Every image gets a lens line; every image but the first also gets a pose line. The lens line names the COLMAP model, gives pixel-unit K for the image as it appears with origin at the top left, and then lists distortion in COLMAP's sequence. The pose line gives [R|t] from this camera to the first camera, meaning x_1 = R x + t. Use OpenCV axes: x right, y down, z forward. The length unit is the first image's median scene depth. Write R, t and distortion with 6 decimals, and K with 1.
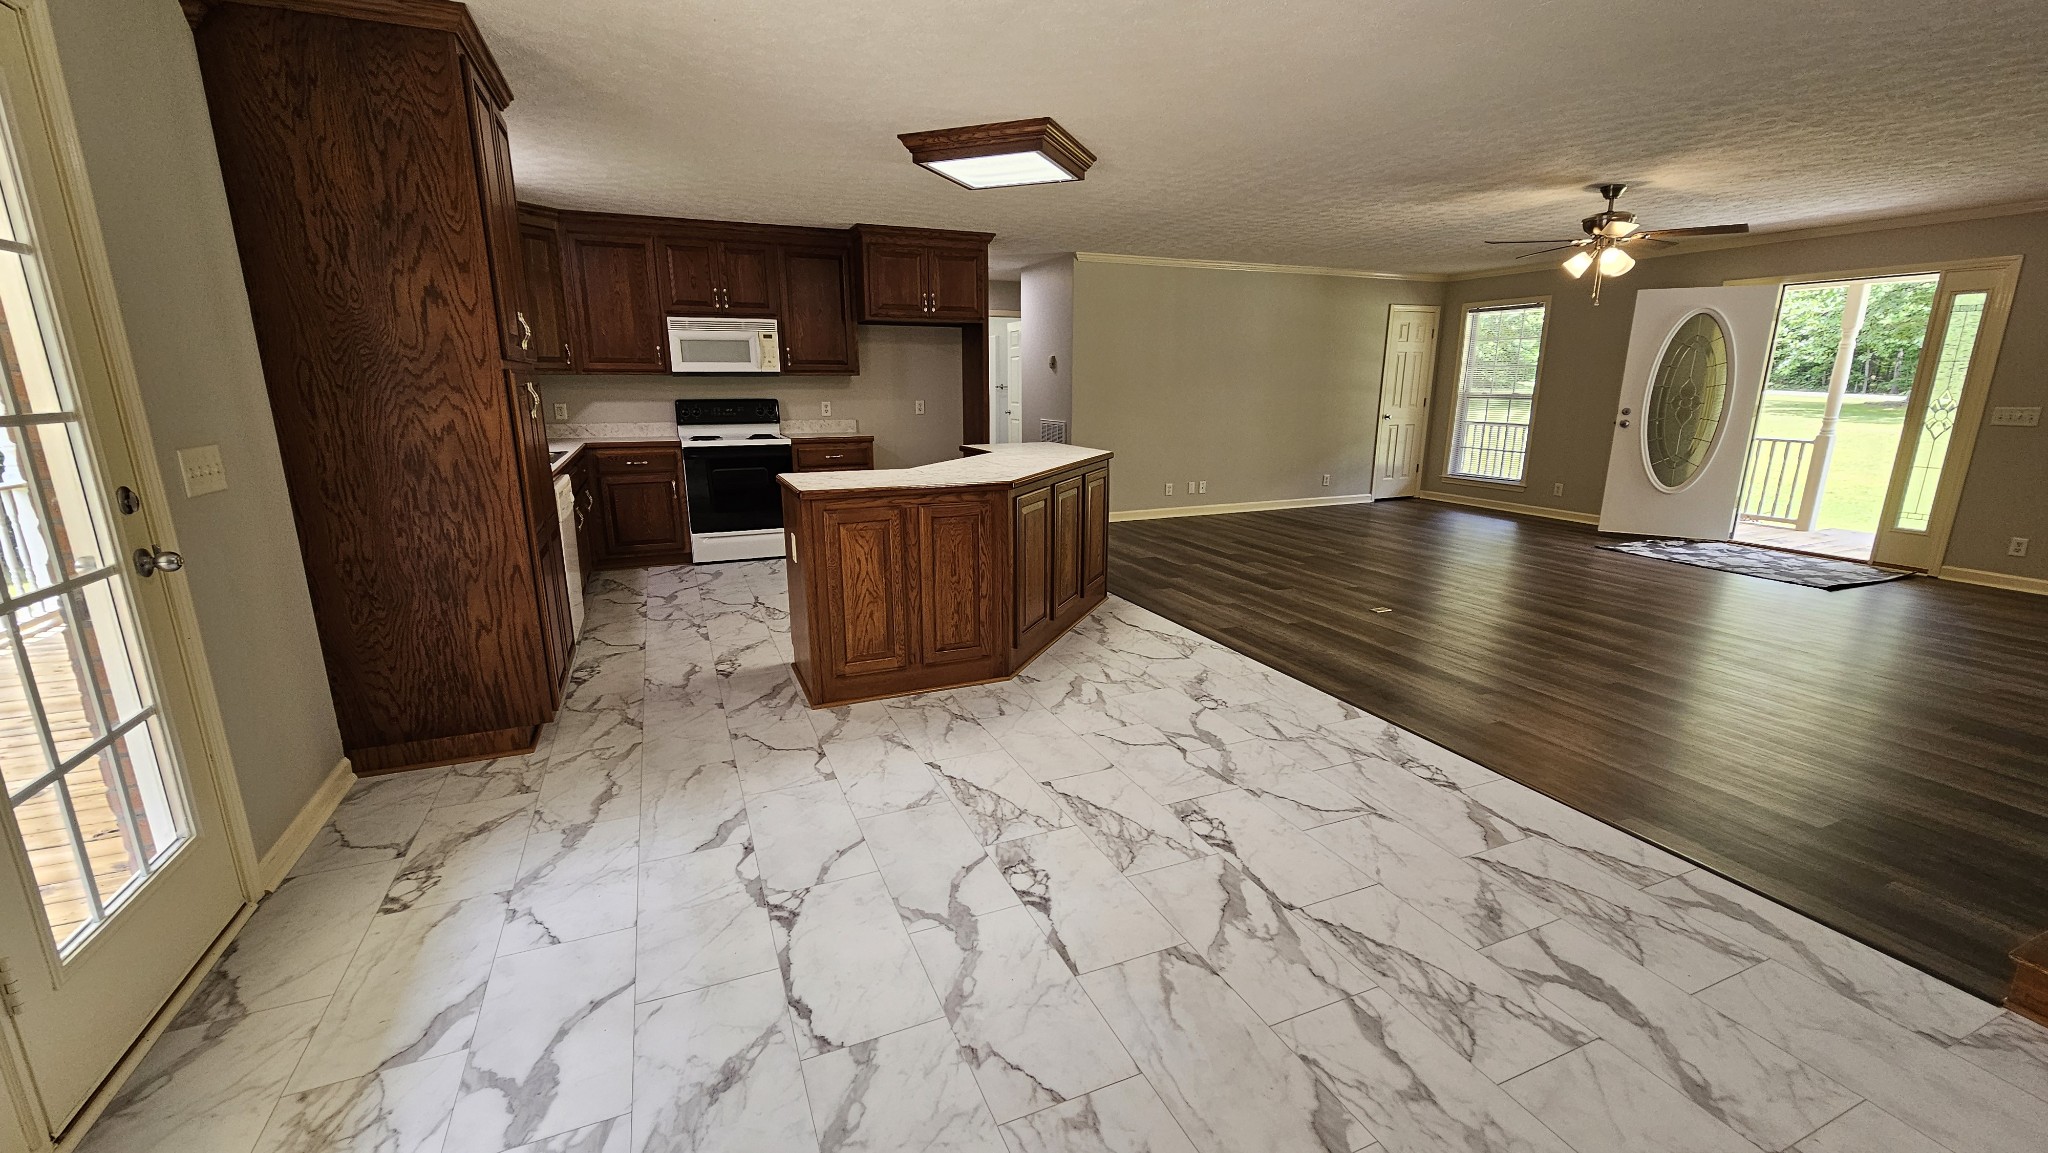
lens RADIAL K [[839.1, 0, 1024.9], [0, 839.1, 588.1], [0, 0, 1]] dist [-0.001743, -0.000441]
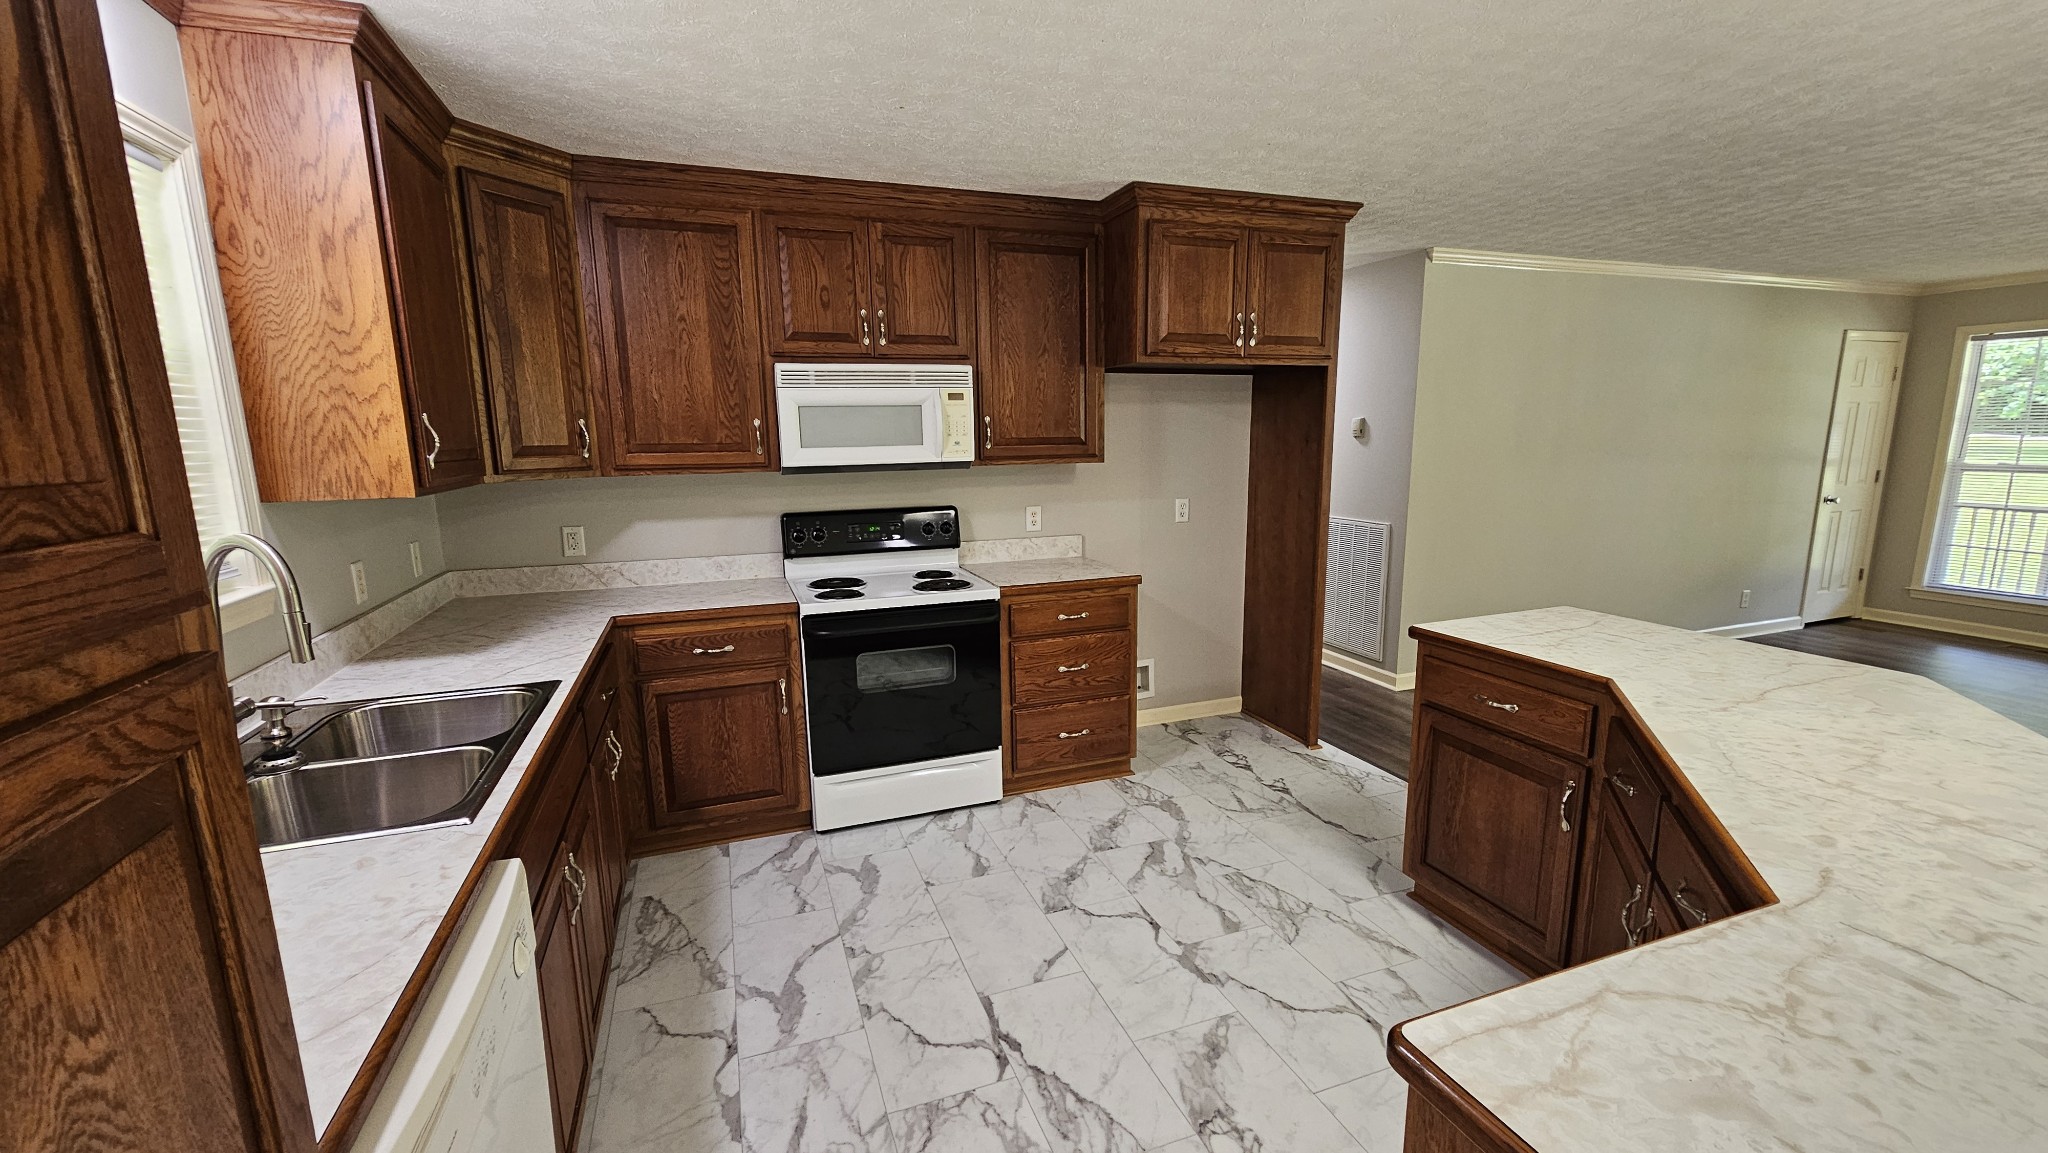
lens RADIAL K [[841.4, 0, 1029.4], [0, 841.4, 588.7], [0, 0, 1]] dist [-0.002493, 0.000178]
pose [[0.998657, -0.005760, -0.051485, -0.236329], [0.002750, 0.998294, -0.058328, -0.148932], [0.051733, 0.058108, 0.996969, 0.482515]]
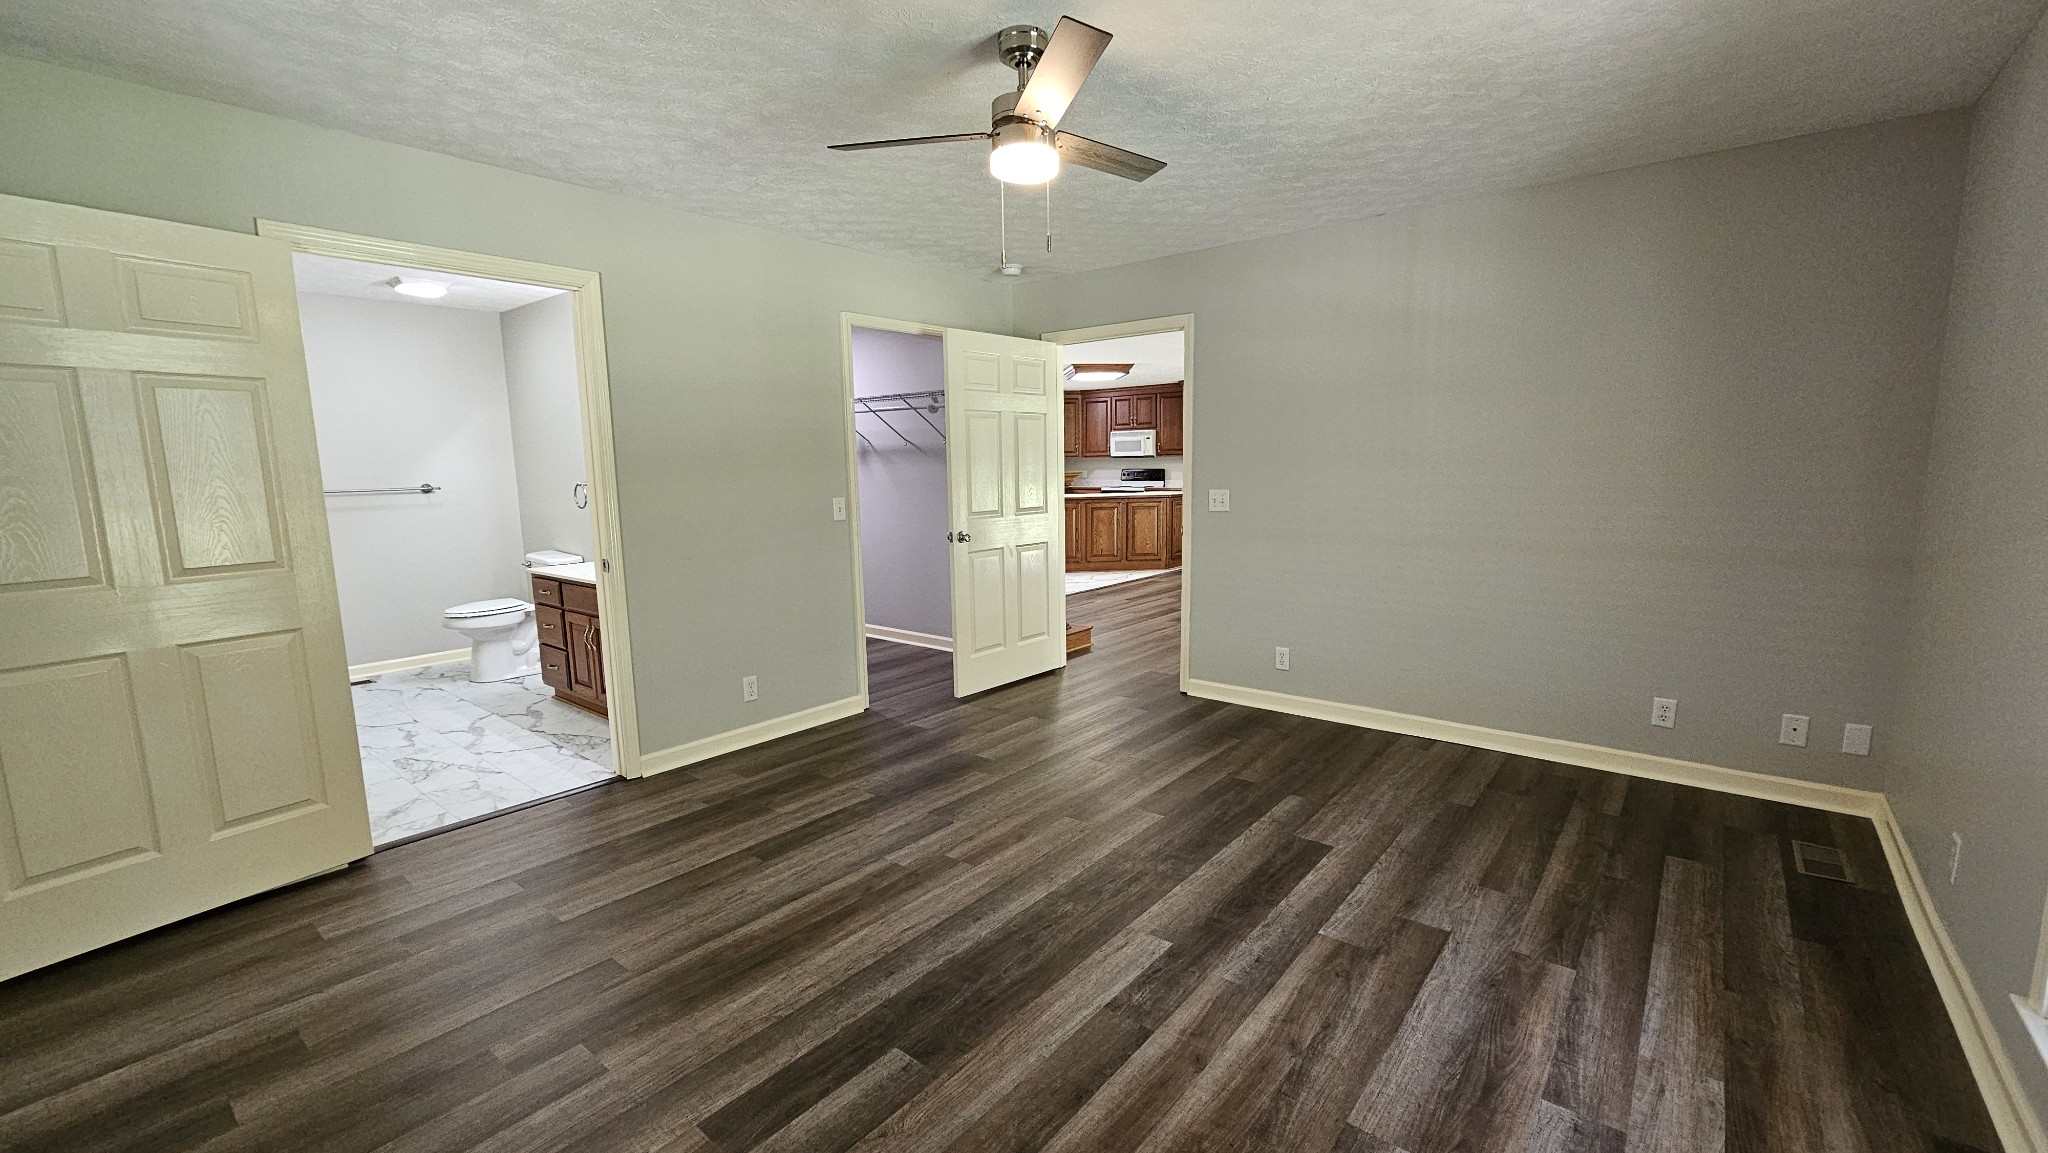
lens RADIAL K [[814.9, 0, 1024.0], [0, 814.9, 576.5], [0, 0, 1]] dist [0.000943, 0.000063]
pose [[0.440984, 0.117820, -0.889748, 1.371738], [-0.200200, 0.979282, 0.030452, 0.027106], [0.874902, 0.164698, 0.455436, -0.104667]]
